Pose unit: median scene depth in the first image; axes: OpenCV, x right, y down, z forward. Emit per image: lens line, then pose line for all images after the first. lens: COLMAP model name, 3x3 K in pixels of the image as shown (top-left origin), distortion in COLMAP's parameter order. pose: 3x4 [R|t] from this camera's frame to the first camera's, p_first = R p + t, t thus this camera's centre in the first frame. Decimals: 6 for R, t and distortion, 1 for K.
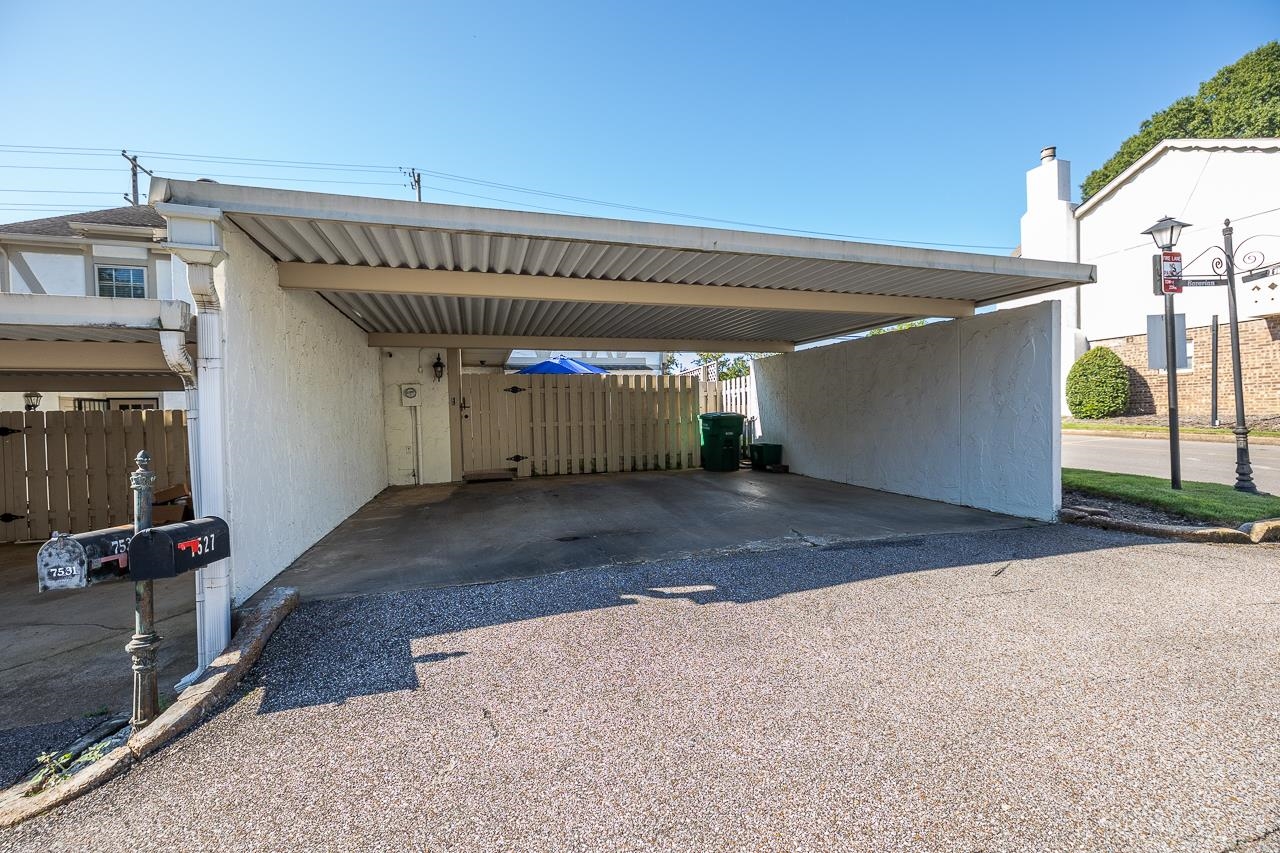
lens RADIAL K [[545.2, 0, 637.1], [0, 545.2, 426.3], [0, 0, 1]] dist [-0.008807, 0.003723]
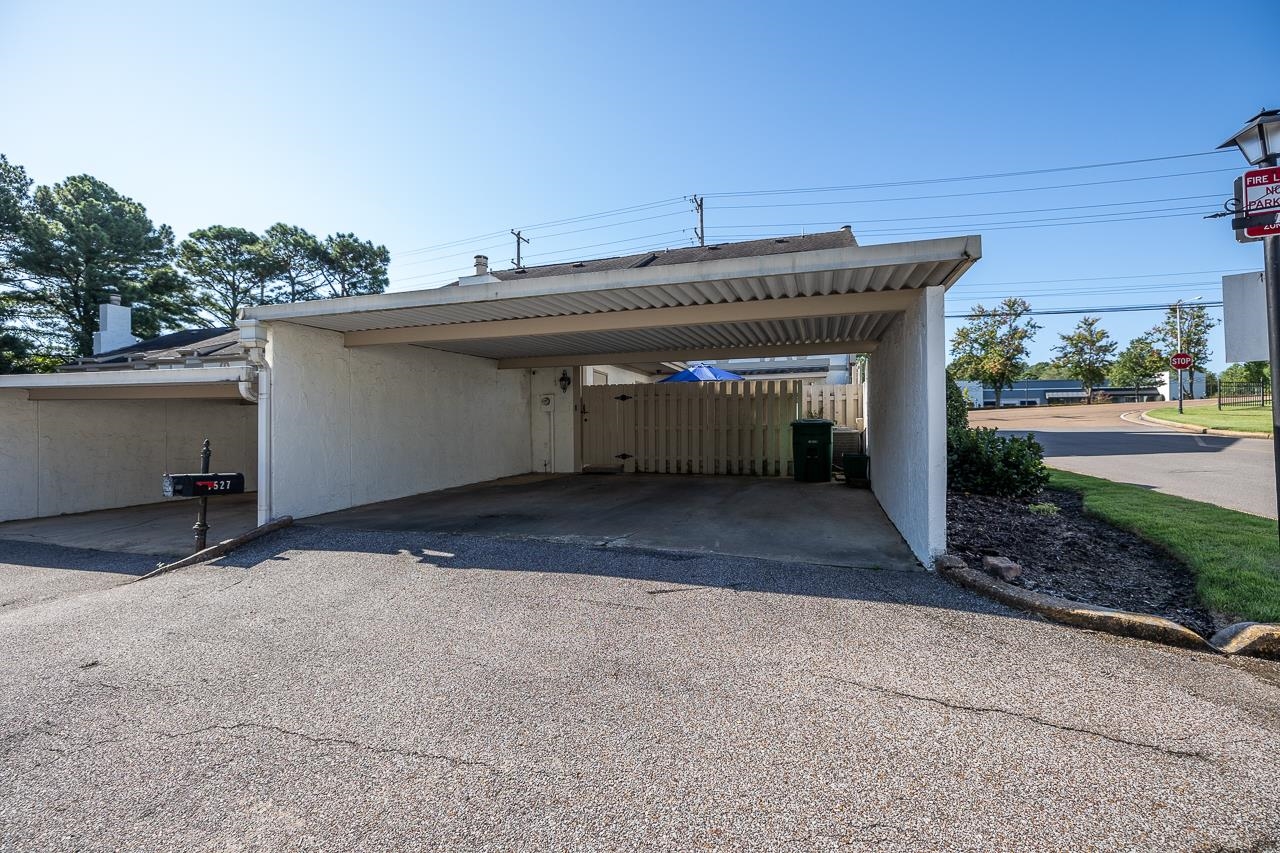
lens RADIAL K [[545.2, 0, 629.8], [0, 545.2, 418.8], [0, 0, 1]] dist [-0.008807, 0.003723]
pose [[0.811692, 0.011667, -0.583969, 0.456337], [-0.018493, 0.999813, -0.005729, -0.014676], [0.583792, 0.015449, 0.811756, 0.057786]]
